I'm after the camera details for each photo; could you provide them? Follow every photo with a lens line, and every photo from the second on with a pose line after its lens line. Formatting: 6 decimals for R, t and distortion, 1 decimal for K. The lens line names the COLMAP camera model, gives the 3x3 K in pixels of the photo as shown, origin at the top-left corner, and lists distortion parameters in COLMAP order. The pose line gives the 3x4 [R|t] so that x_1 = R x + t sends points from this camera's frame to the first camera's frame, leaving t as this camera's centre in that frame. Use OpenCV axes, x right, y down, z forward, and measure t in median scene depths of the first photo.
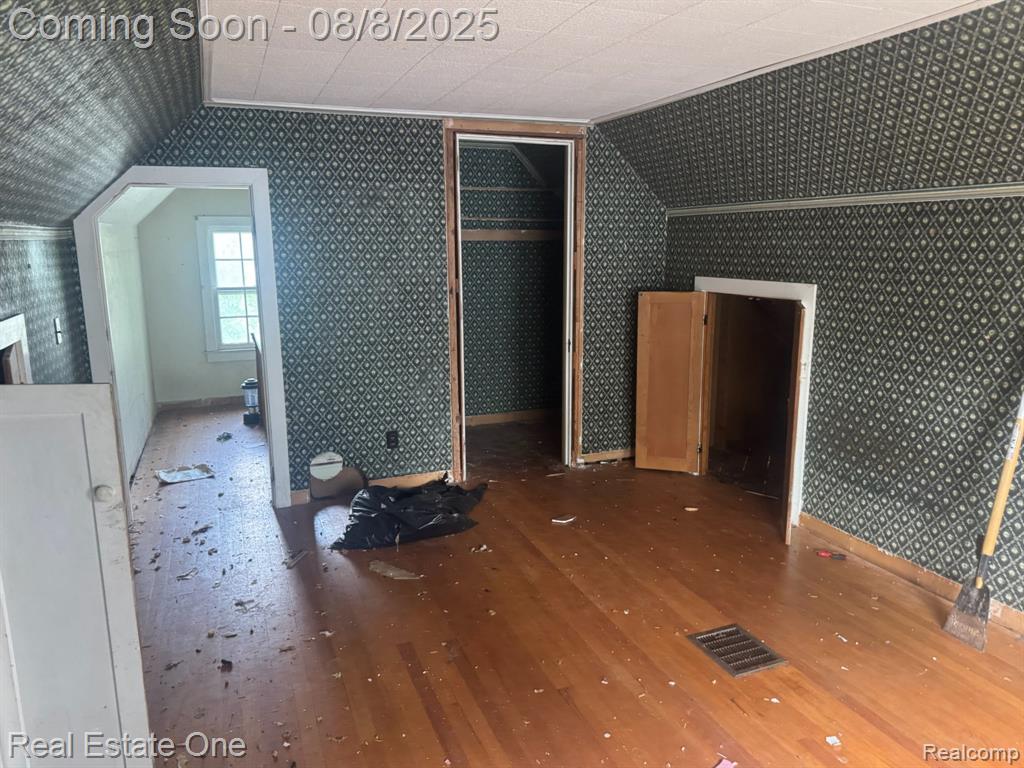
lens RADIAL K [[728.7, 0, 512.0], [0, 728.7, 384.0], [0, 0, 1]] dist [0.084330, -0.105759]
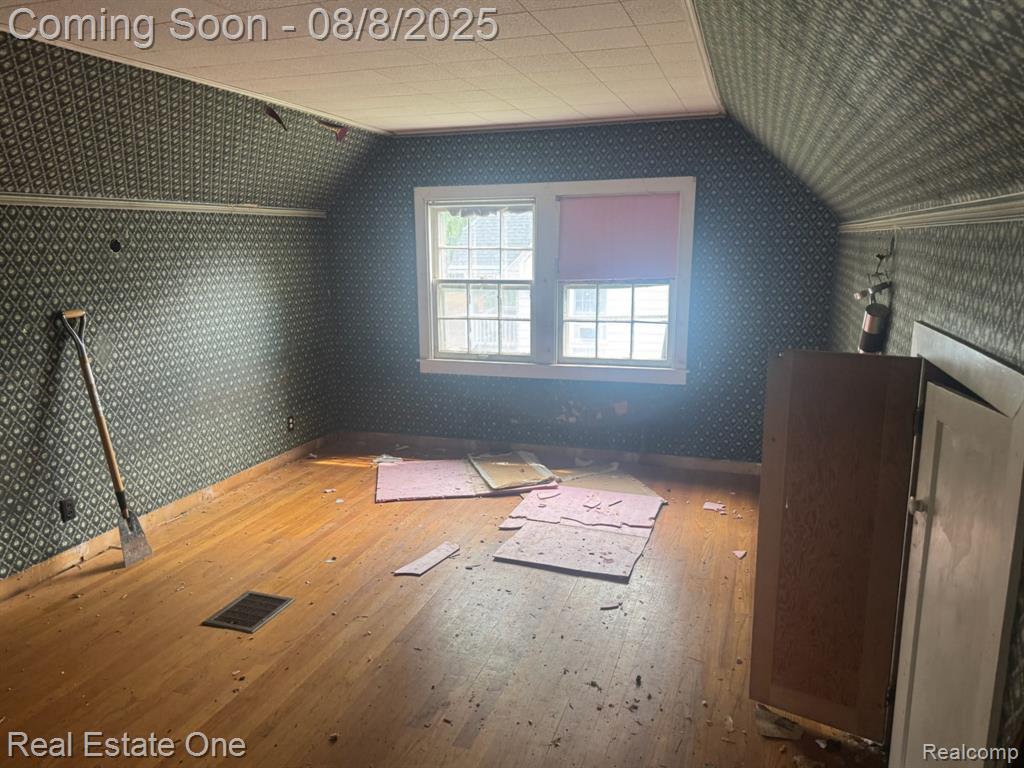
lens RADIAL K [[728.7, 0, 512.0], [0, 728.7, 384.0], [0, 0, 1]] dist [0.084330, -0.105759]
pose [[-0.761702, -0.110956, 0.638356, -0.558049], [0.142422, 0.932459, 0.332017, -0.225575], [-0.632081, 0.343814, -0.694454, 1.186799]]
